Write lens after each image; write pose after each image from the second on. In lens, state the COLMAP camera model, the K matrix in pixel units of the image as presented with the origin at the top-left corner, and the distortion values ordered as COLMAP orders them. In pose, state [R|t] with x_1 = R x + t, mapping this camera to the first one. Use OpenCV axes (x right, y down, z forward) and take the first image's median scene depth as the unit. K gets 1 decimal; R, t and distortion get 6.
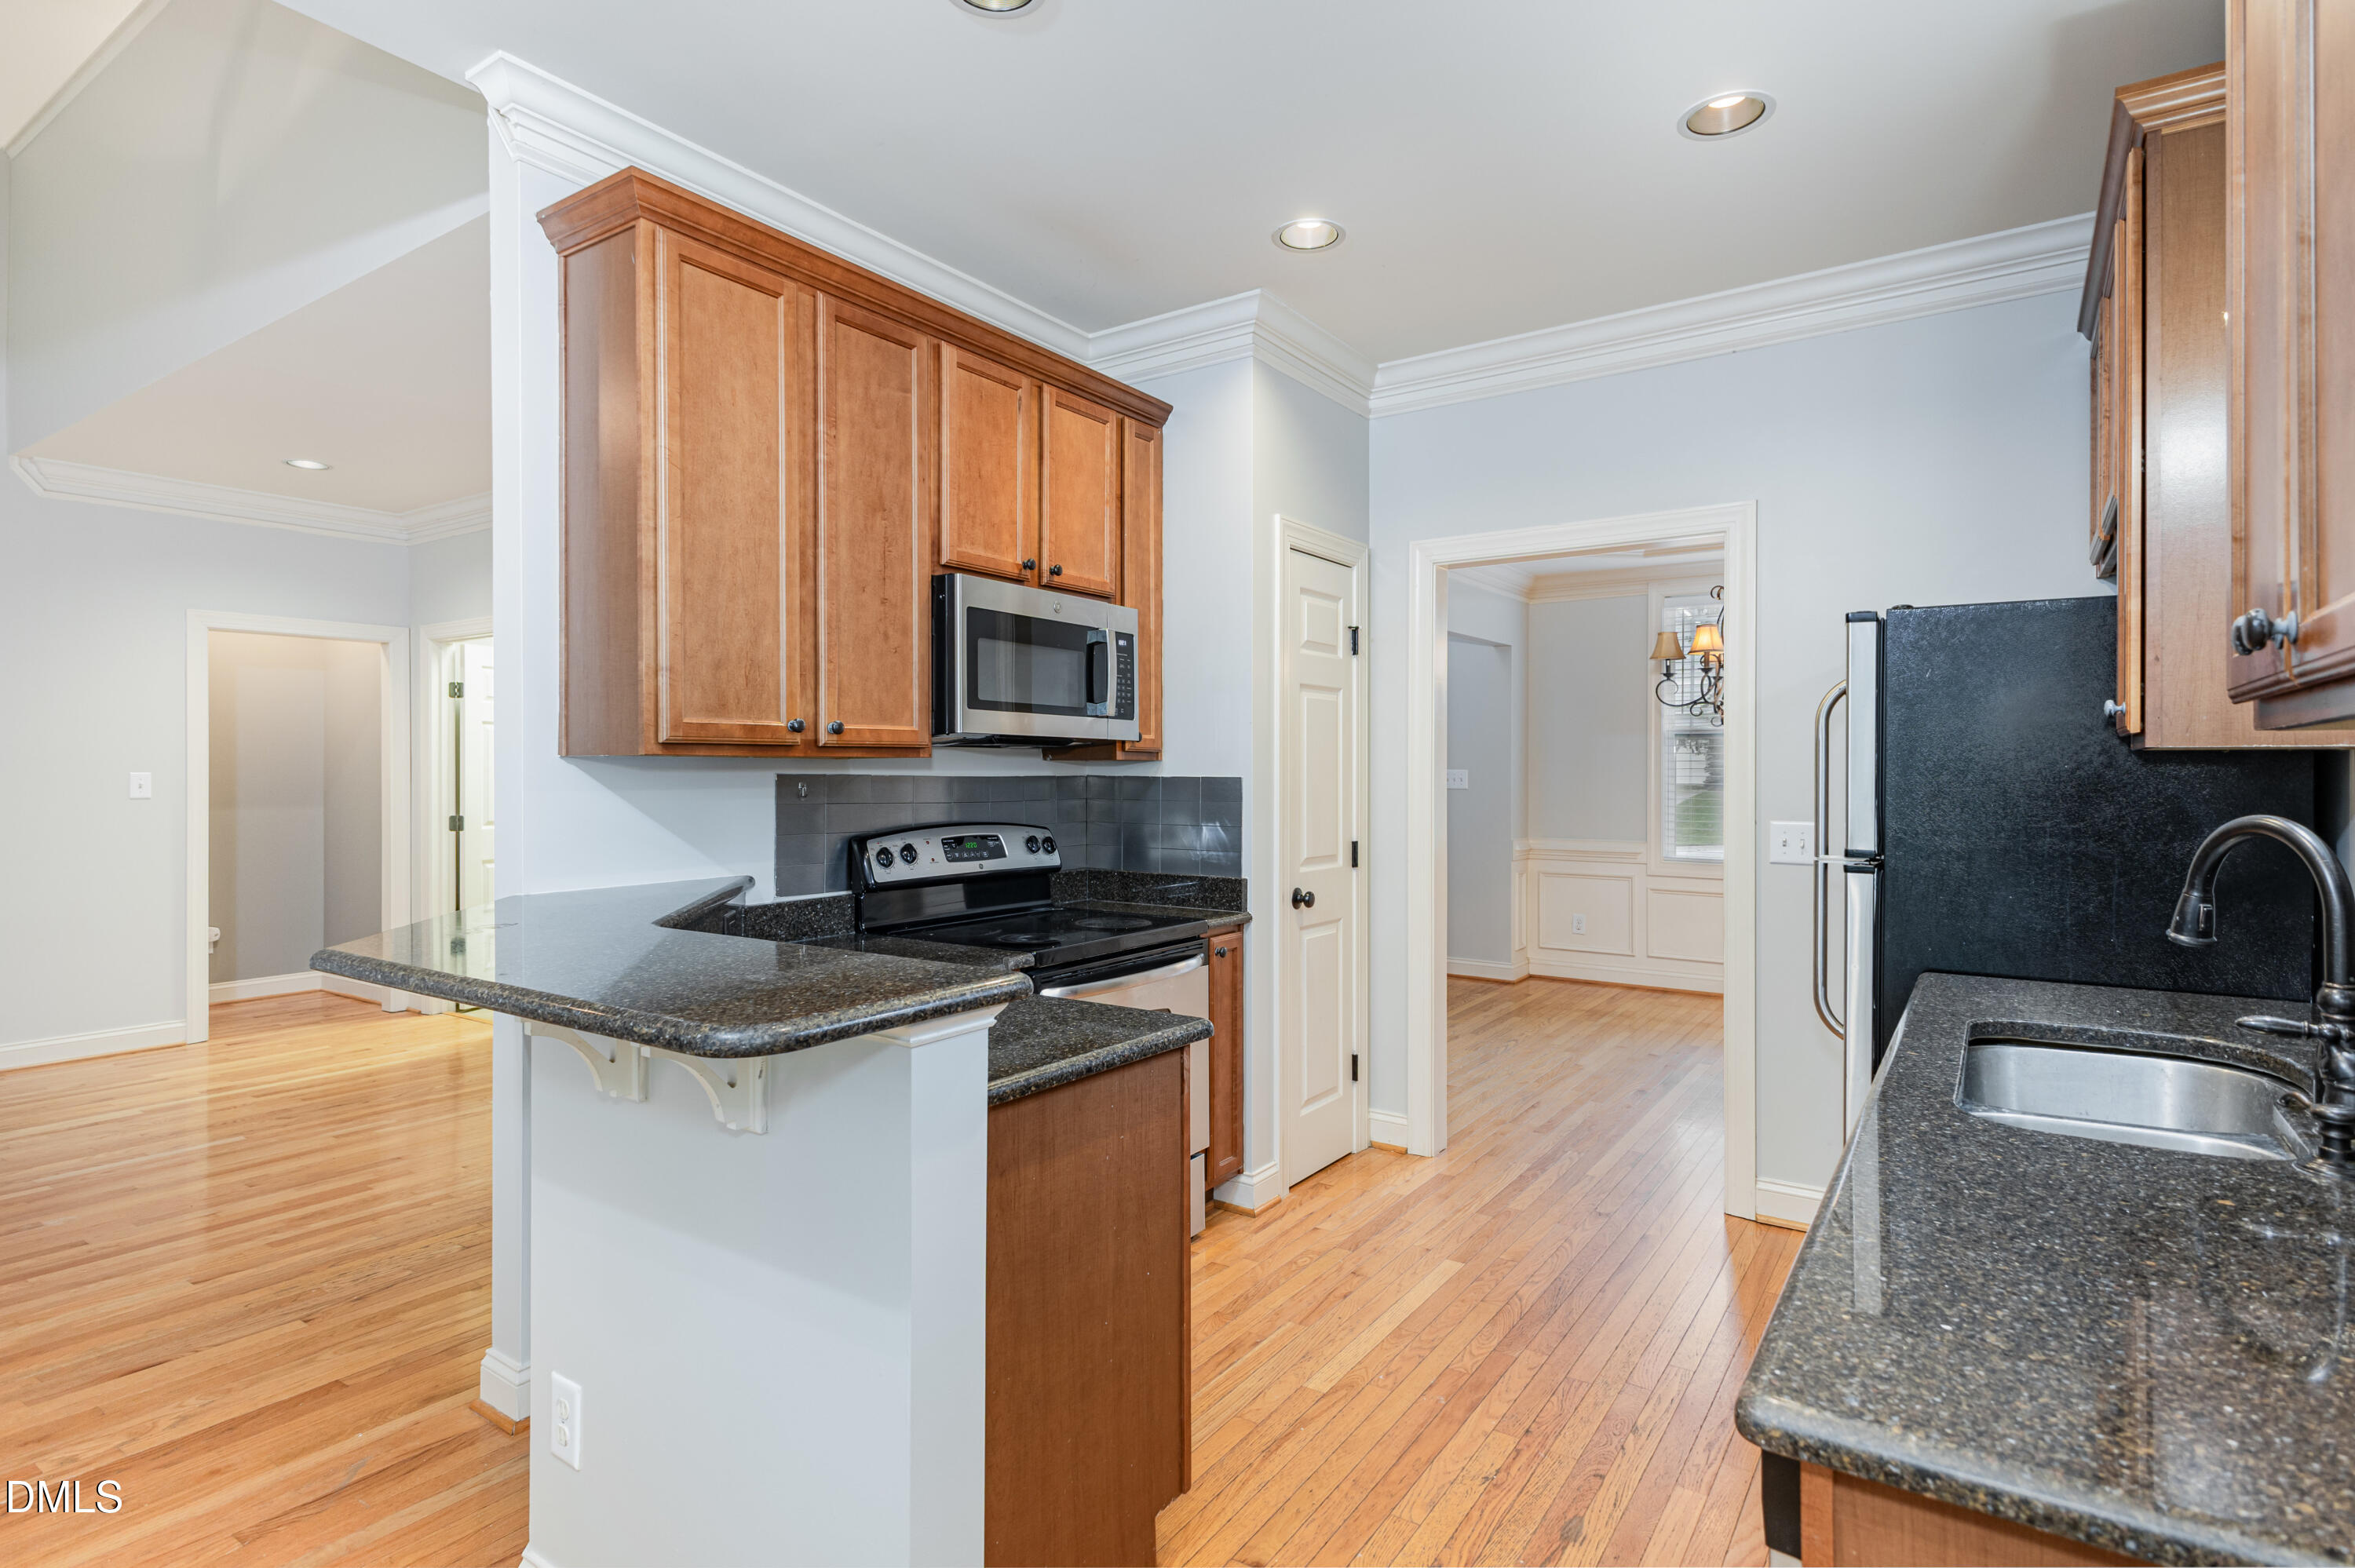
lens RADIAL K [[1198.4, 0, 1187.3], [0, 1198.4, 778.3], [0, 0, 1]] dist [0.021956, -0.006877]
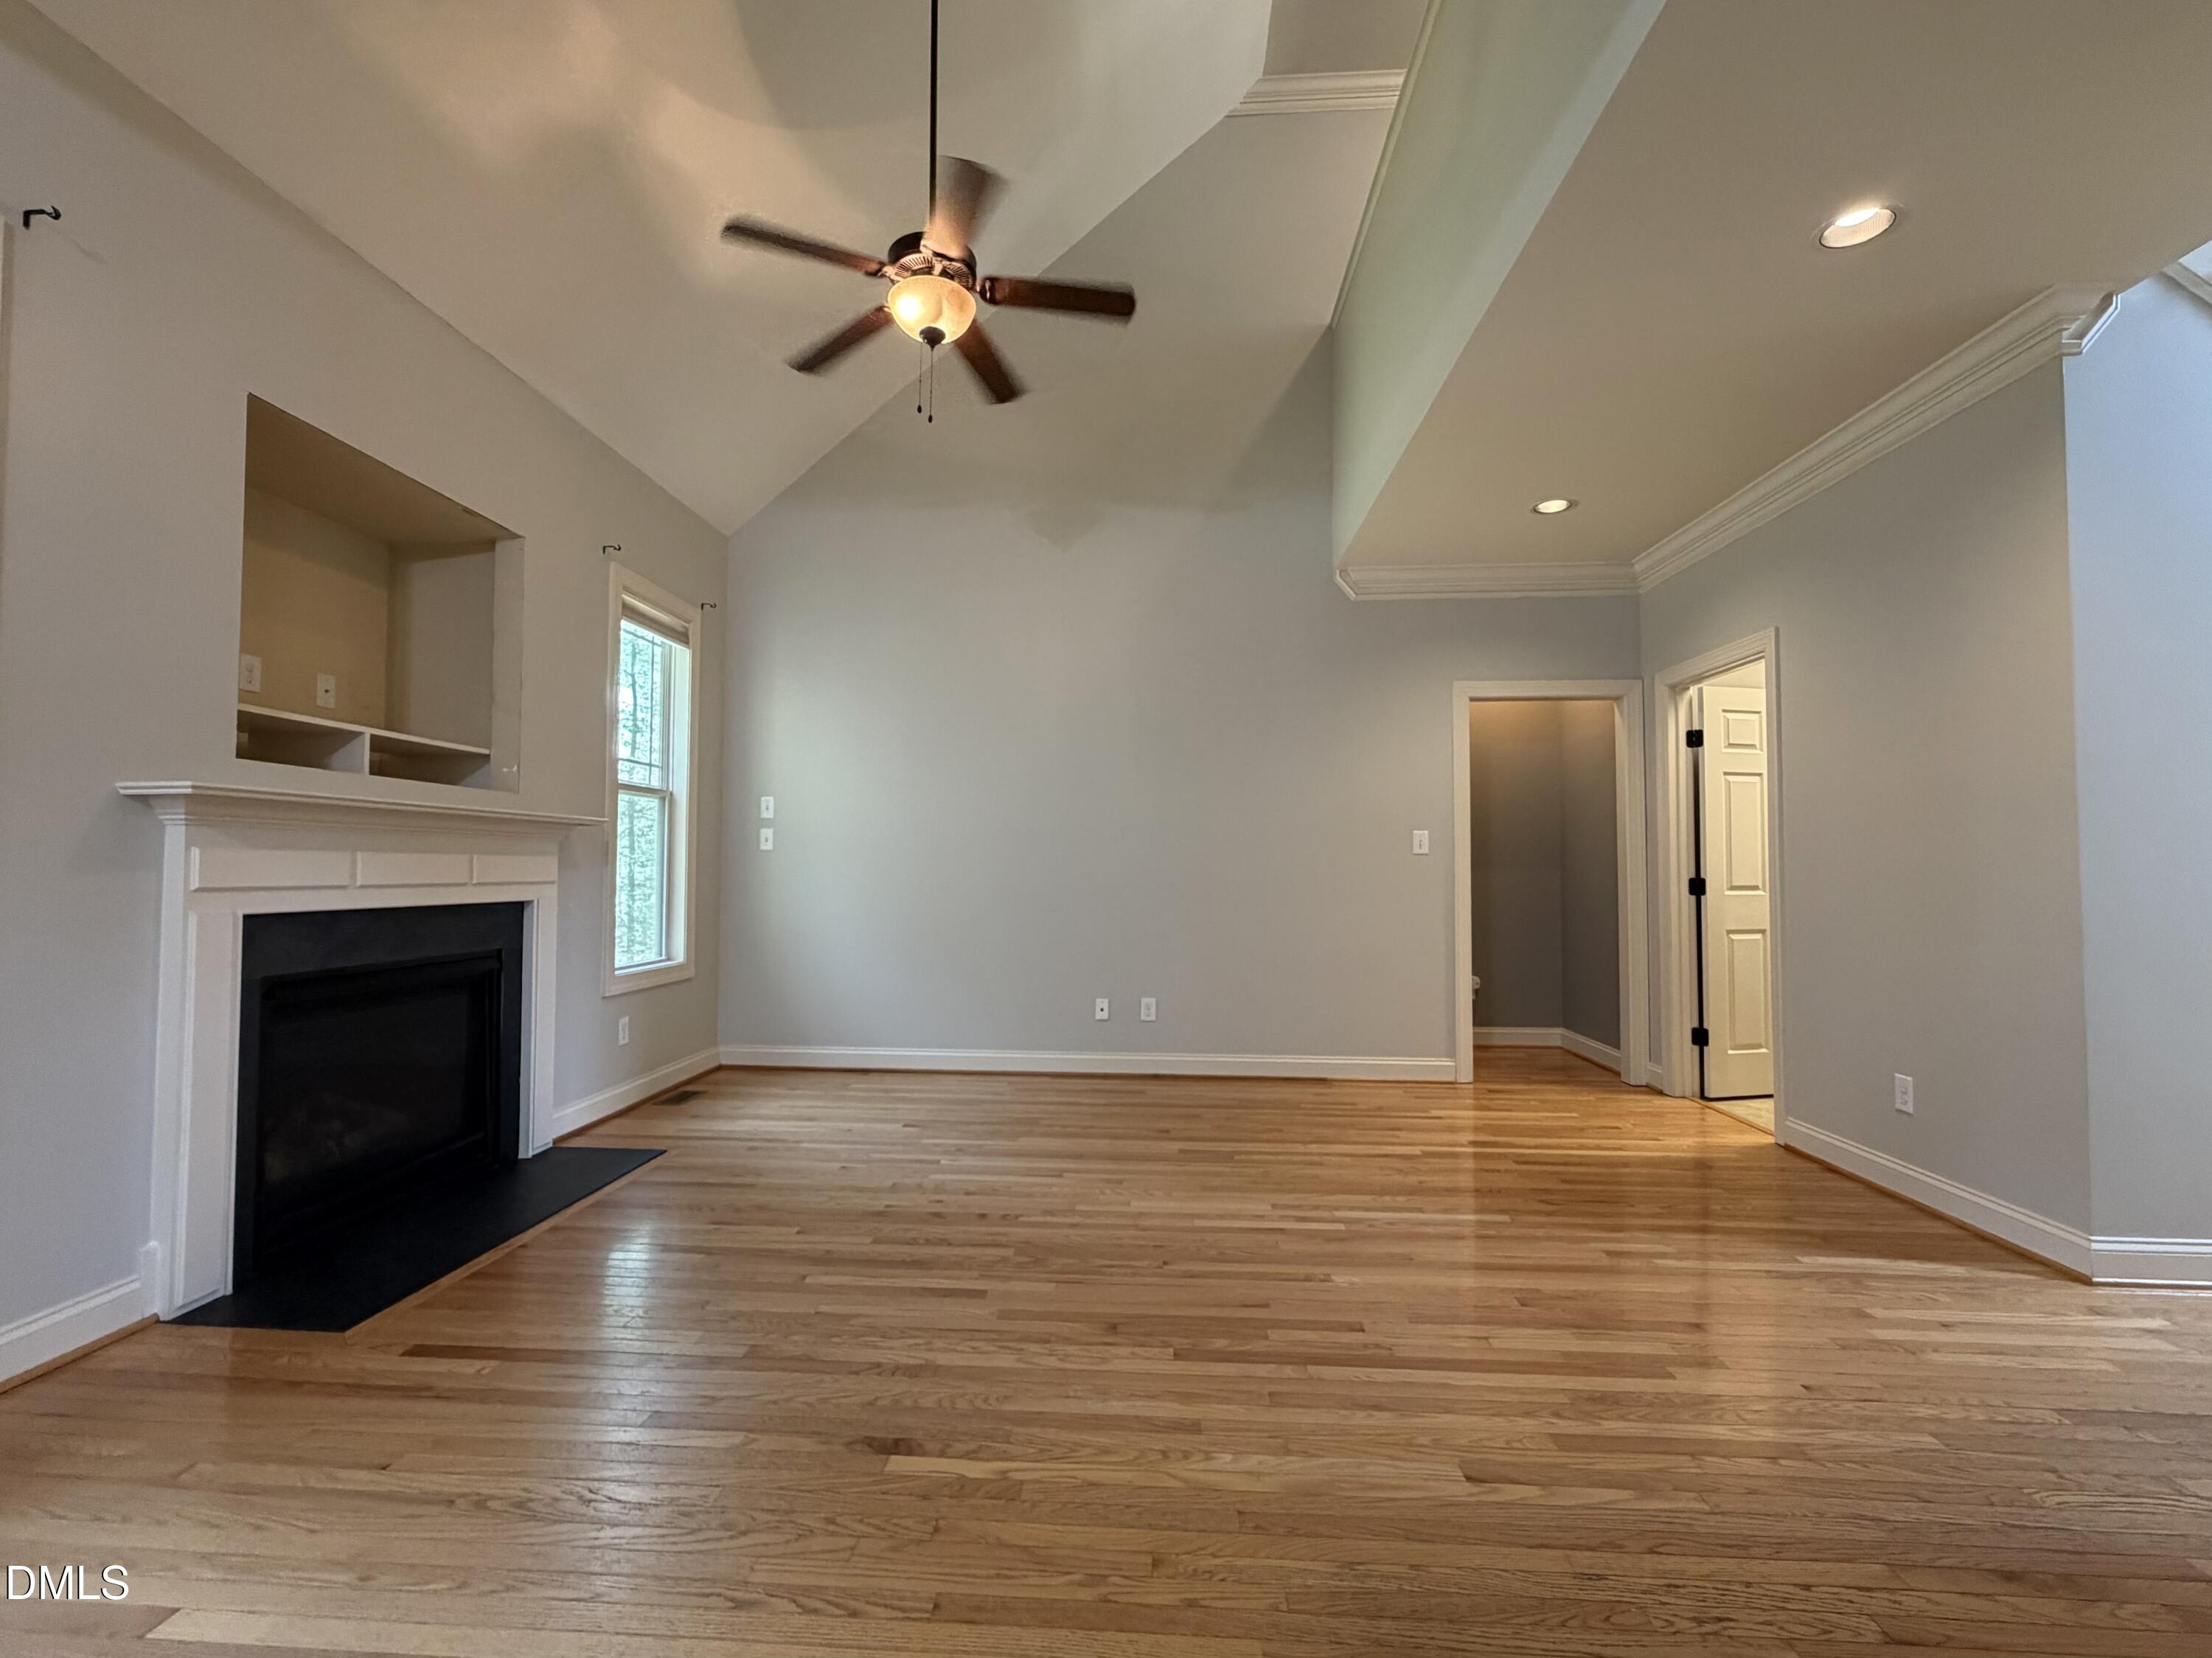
lens RADIAL K [[1013.2, 0, 1072.4], [0, 1013.2, 824.2], [0, 0, 1]] dist [-0.000896, 0.000077]
pose [[0.496602, -0.032452, -0.867372, -0.404174], [-0.008787, 0.999062, -0.042410, 0.061876], [0.867934, 0.028683, 0.495851, 0.493206]]
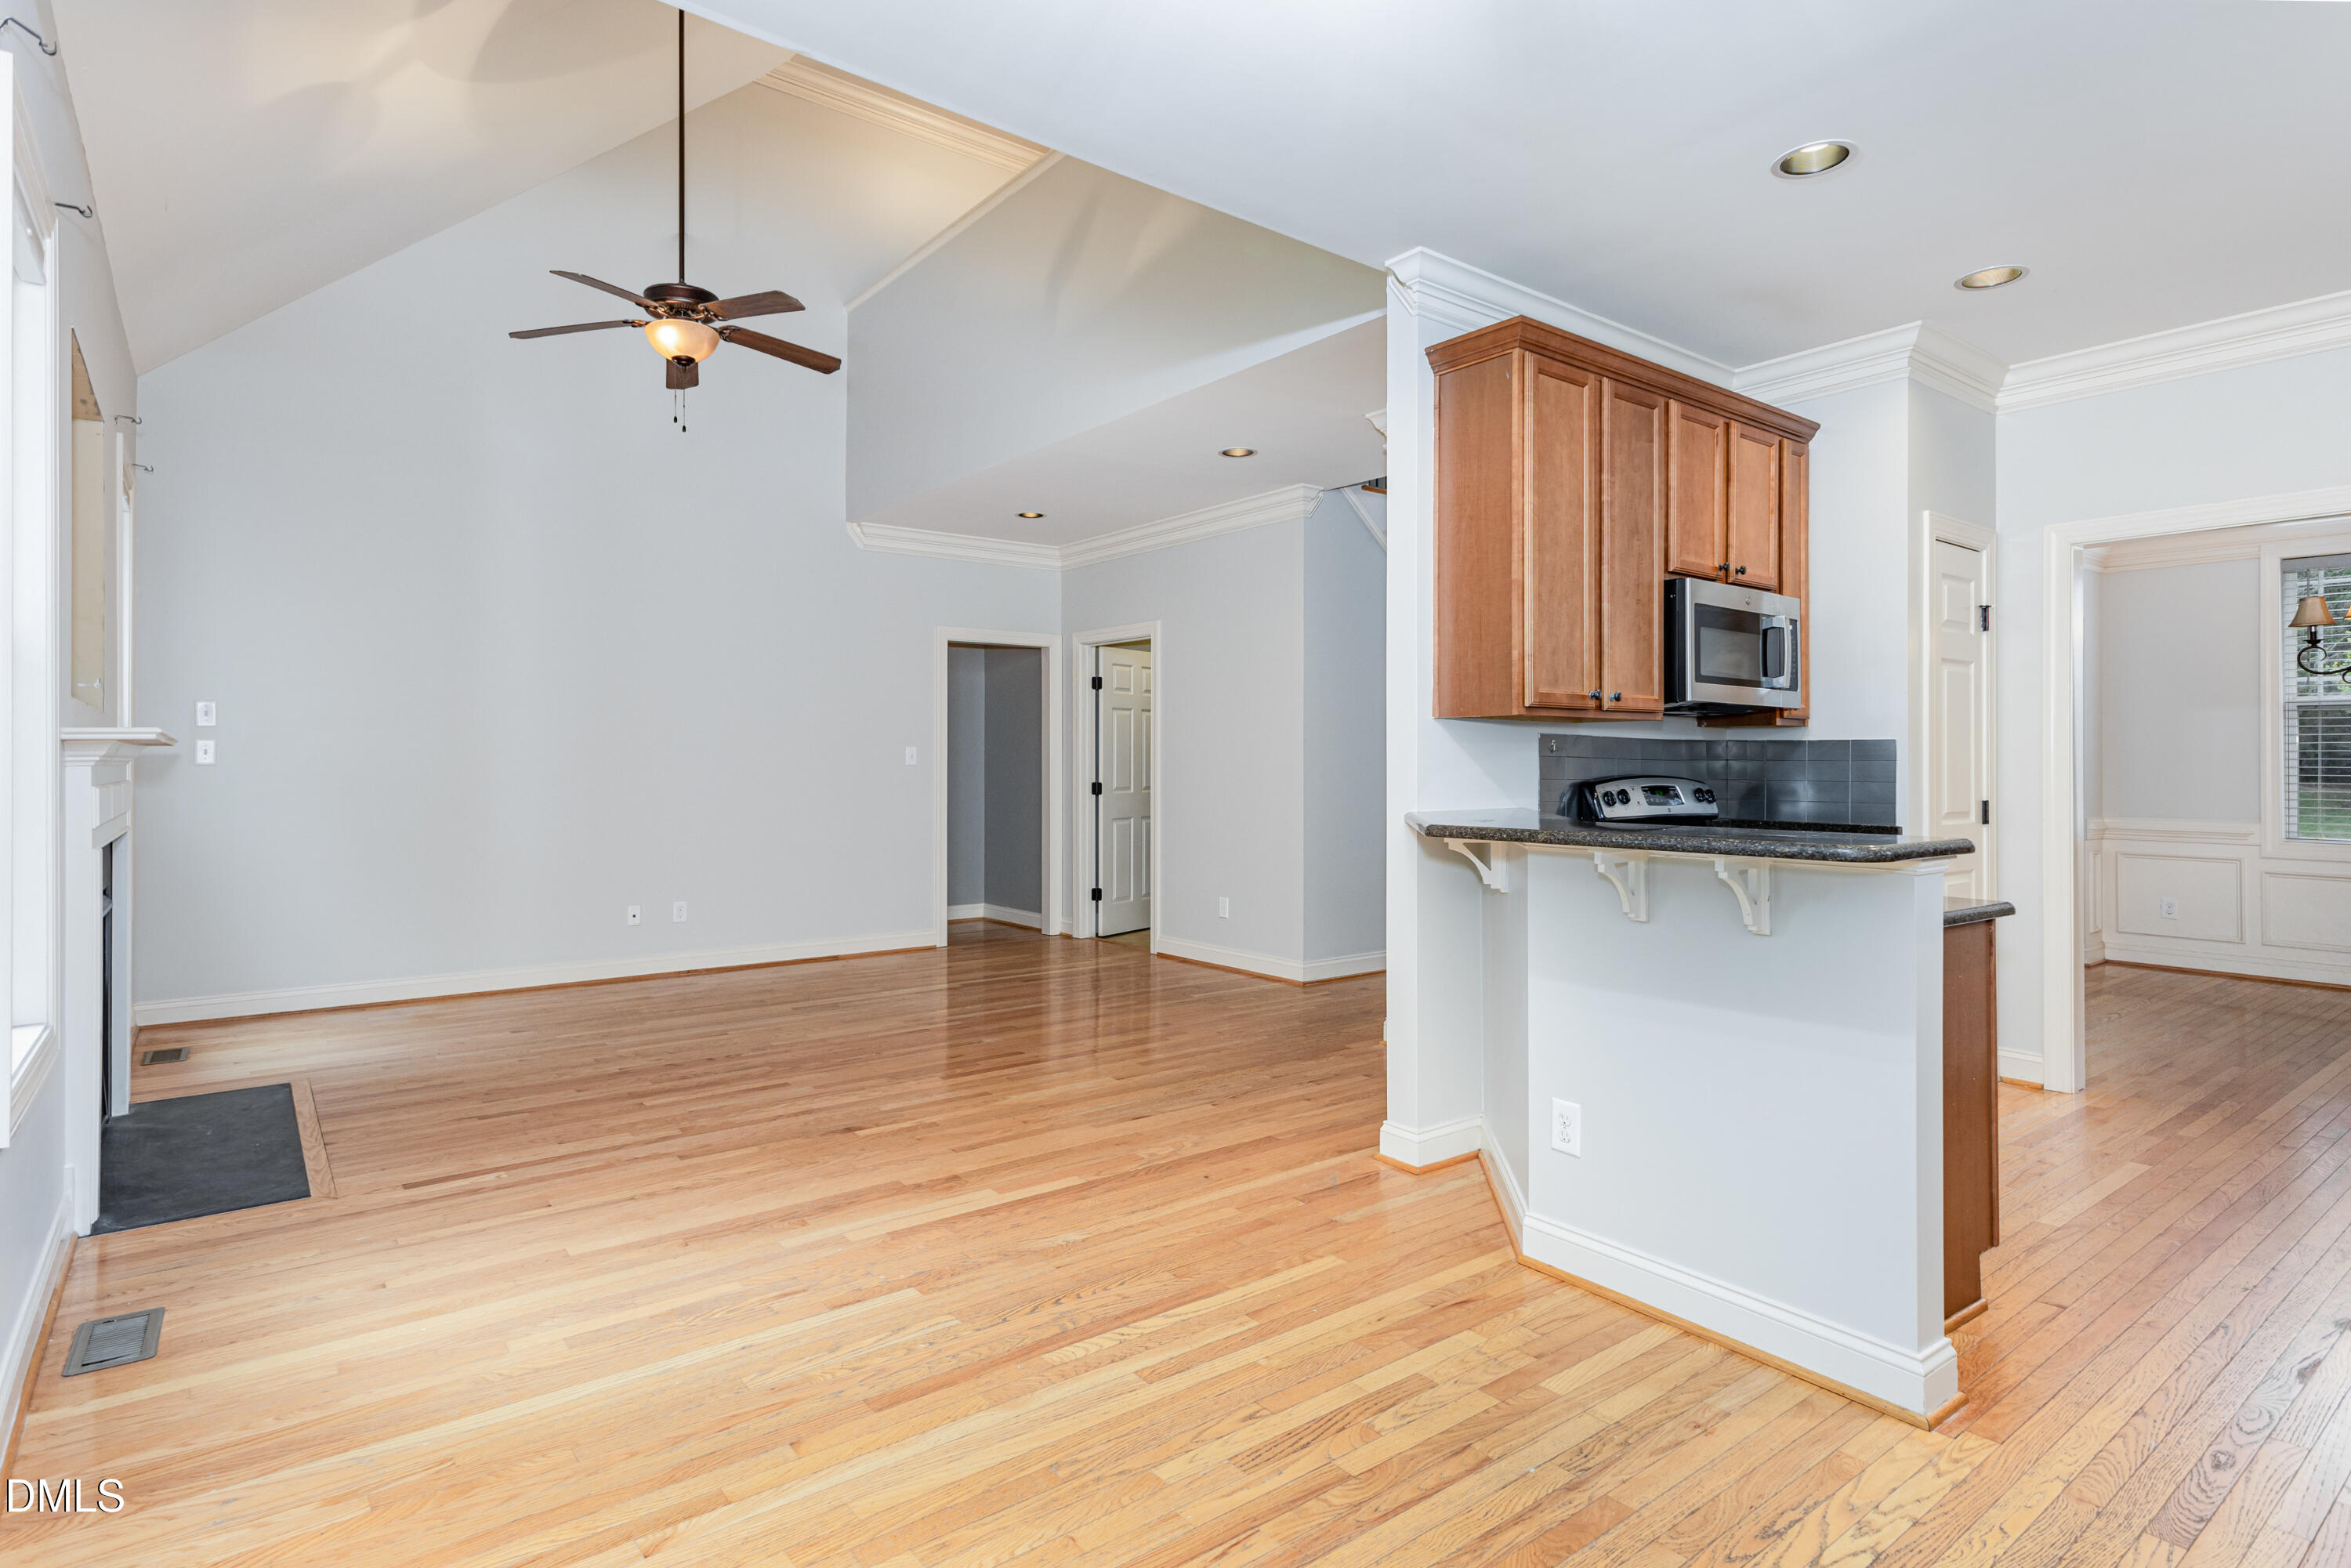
lens RADIAL K [[1196.5, 0, 1183.8], [0, 1196.5, 759.4], [0, 0, 1]] dist [0.021956, -0.006877]
pose [[0.950082, 0.001742, -0.311996, -0.280365], [-0.004262, 0.999964, -0.007394, 0.034451], [0.311971, 0.008354, 0.950055, -0.369368]]
